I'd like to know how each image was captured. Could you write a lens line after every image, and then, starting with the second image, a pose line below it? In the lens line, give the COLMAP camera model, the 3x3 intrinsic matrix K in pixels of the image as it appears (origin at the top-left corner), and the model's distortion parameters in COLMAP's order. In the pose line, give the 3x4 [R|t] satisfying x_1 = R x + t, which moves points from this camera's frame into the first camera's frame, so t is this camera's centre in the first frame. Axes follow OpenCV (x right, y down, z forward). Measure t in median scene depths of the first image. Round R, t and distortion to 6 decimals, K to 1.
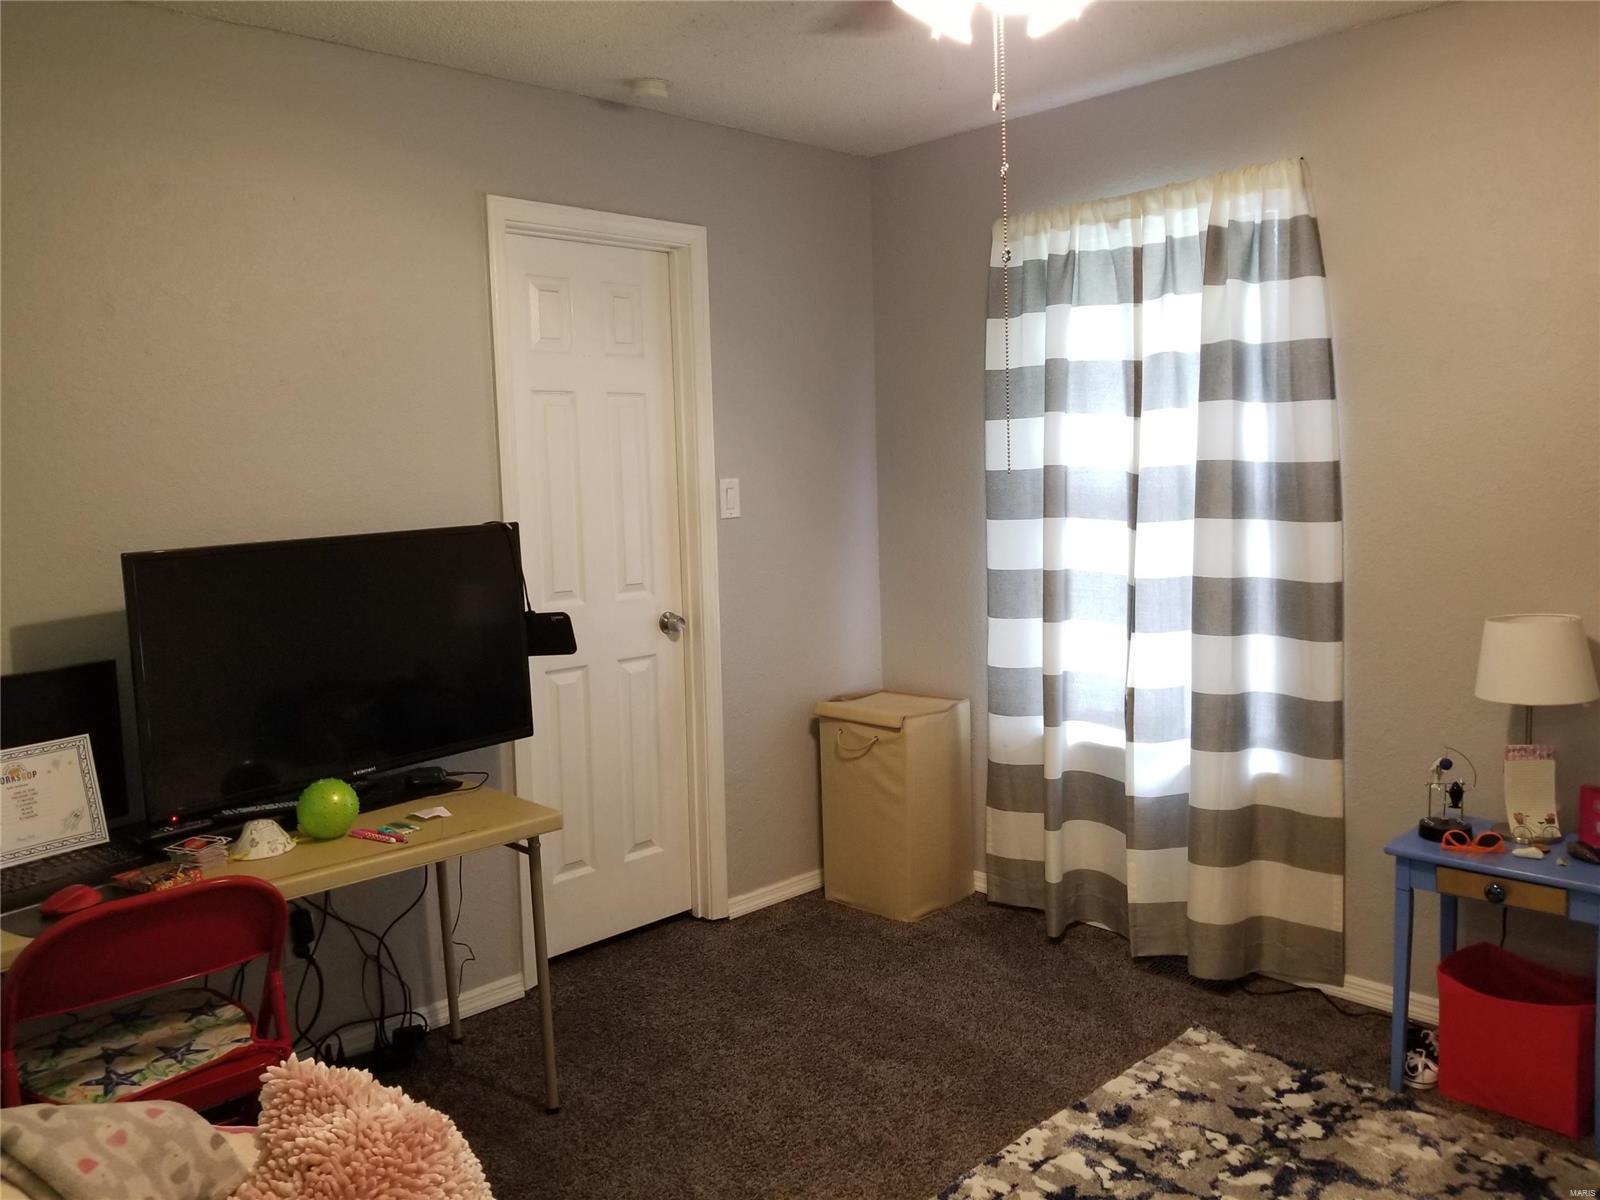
lens RADIAL K [[1236.8, 0, 801.8], [0, 1236.8, 584.2], [0, 0, 1]] dist [0.075908, -0.123467]
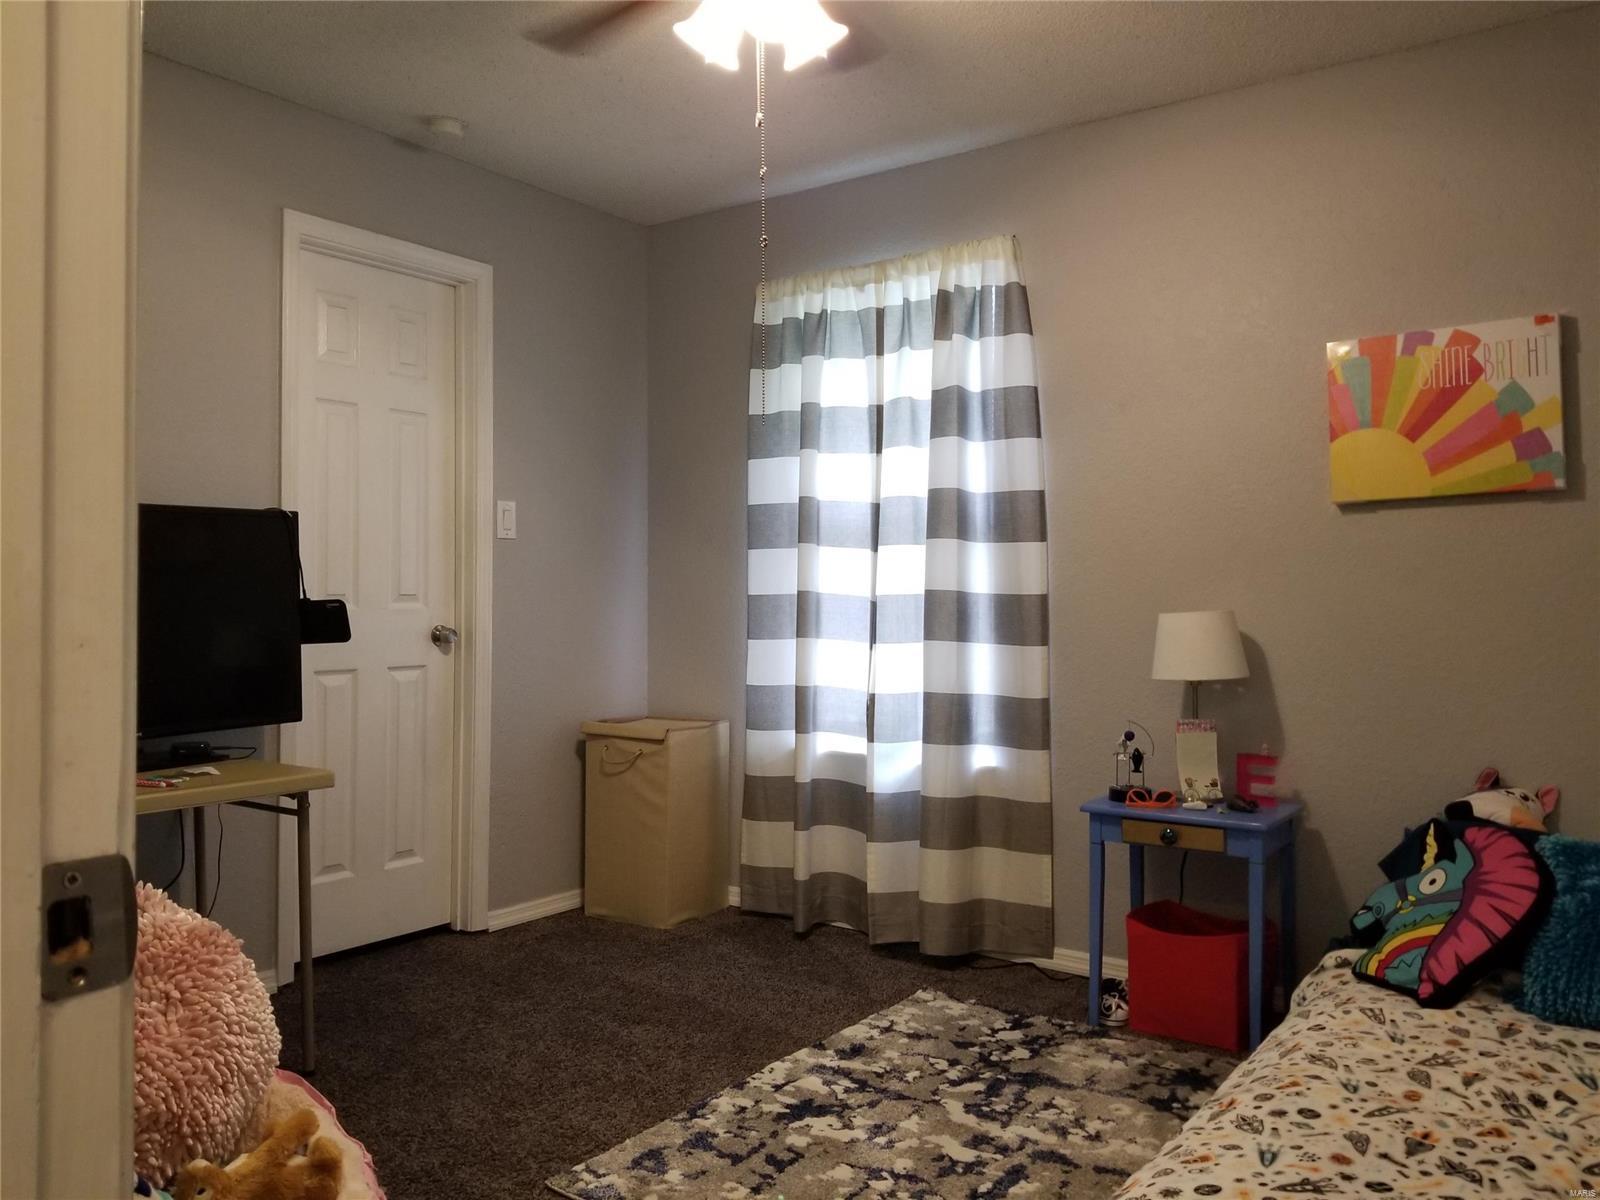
lens RADIAL K [[1229.9, 0, 781.1], [0, 1229.9, 596.5], [0, 0, 1]] dist [0.148384, -0.344246]
pose [[0.984777, 0.032520, 0.170753, -0.007293], [-0.015374, 0.994789, -0.100792, 0.121099], [-0.173141, 0.096632, 0.980145, -0.084299]]
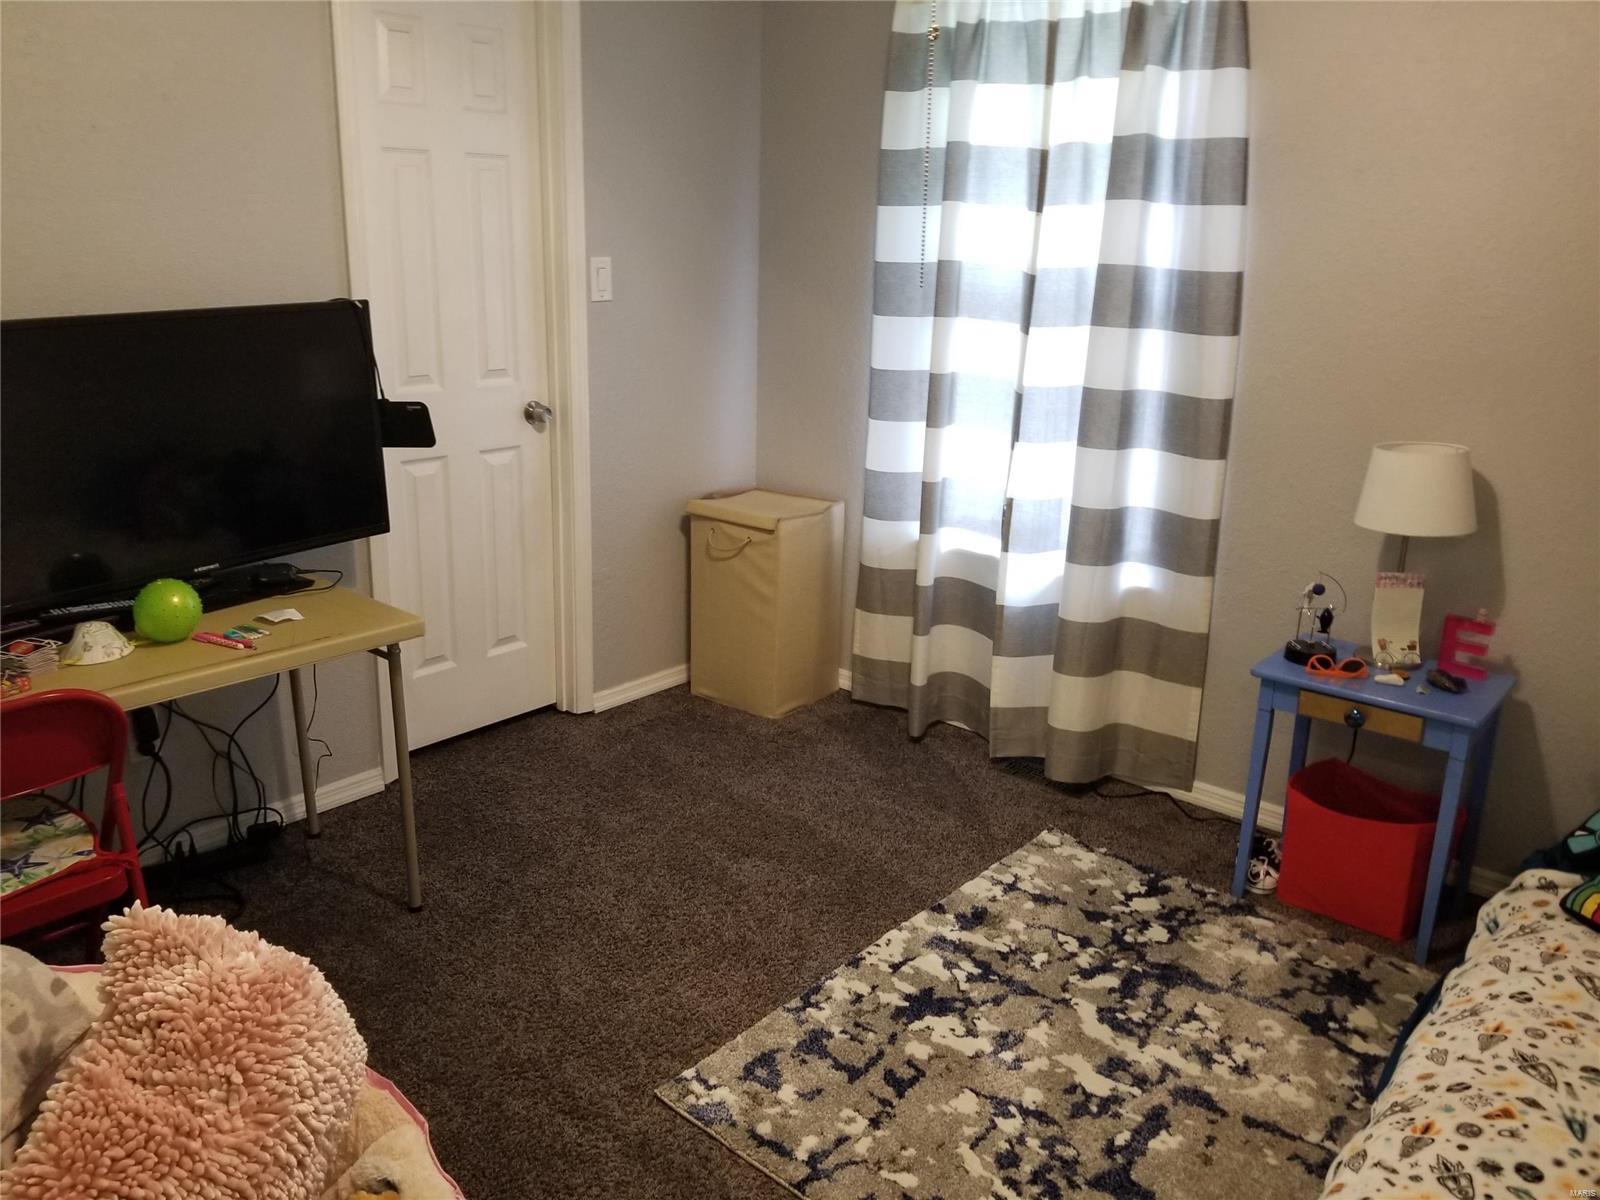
lens RADIAL K [[1235.5, 0, 758.6], [0, 1235.5, 566.3], [0, 0, 1]] dist [0.082896, -0.133895]
pose [[0.996363, 0.024756, 0.081529, -0.013701], [-0.038329, 0.984803, 0.169391, -0.024293], [-0.076096, -0.171900, 0.982171, 0.046340]]
